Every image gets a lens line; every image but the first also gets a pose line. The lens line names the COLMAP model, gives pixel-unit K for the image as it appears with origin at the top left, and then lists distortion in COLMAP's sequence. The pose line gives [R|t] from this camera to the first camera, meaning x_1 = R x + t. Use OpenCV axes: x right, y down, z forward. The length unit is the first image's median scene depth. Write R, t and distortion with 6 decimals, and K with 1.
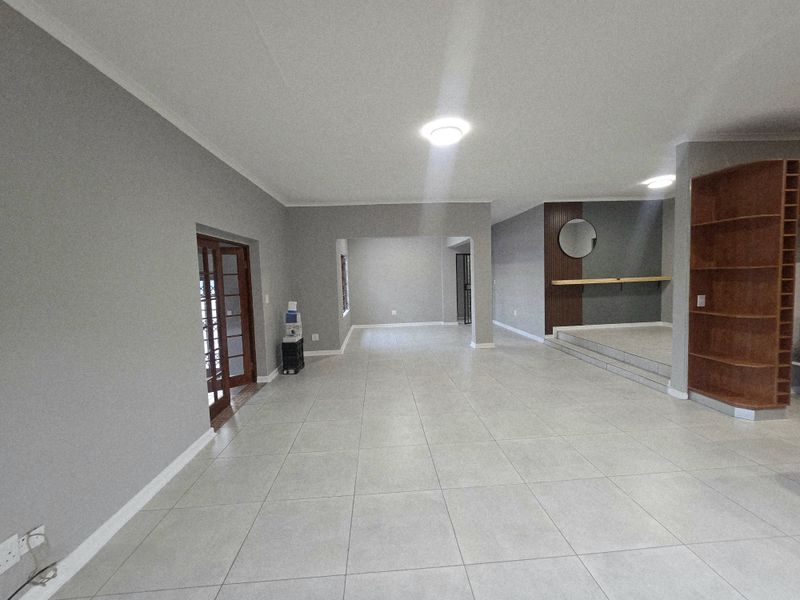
lens RADIAL K [[326.9, 0, 395.3], [0, 326.9, 294.9], [0, 0, 1]] dist [-0.001118, 0.000007]
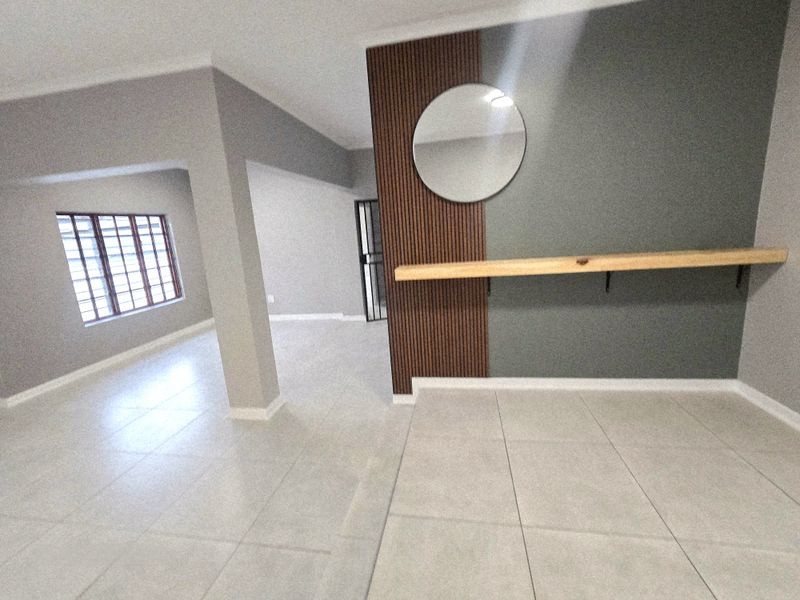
lens RADIAL K [[324.2, 0, 397.4], [0, 324.2, 286.7], [0, 0, 1]] dist [0.002538, 0.000249]
pose [[0.971465, 0.006682, -0.237090, 0.577280], [0.026056, 0.990547, 0.134680, -0.073121], [0.235749, -0.137014, 0.962107, 0.634874]]
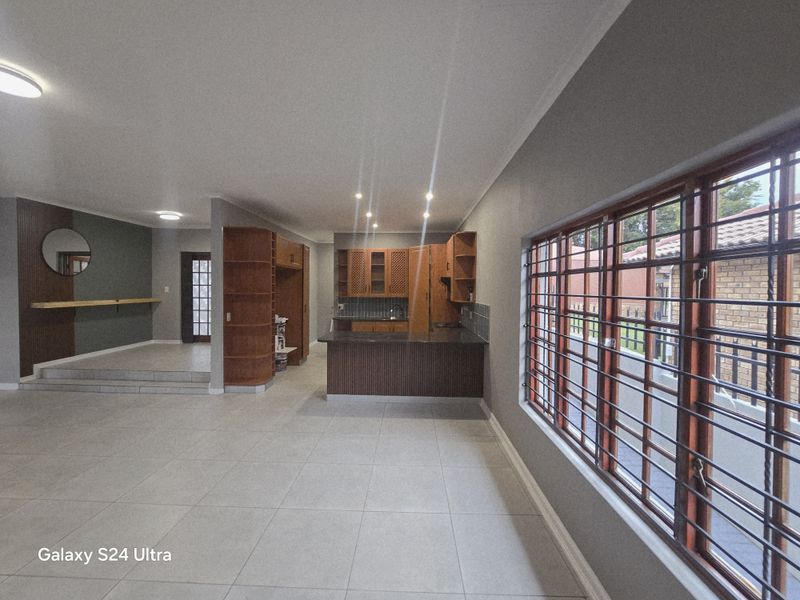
lens RADIAL K [[326.9, 0, 395.3], [0, 326.9, 294.9], [0, 0, 1]] dist [-0.001118, 0.000007]
pose [[0.108129, 0.013470, 0.994046, -0.181803], [0.048835, 0.998629, -0.018844, -0.007332], [-0.992937, 0.050582, 0.107323, 0.085407]]
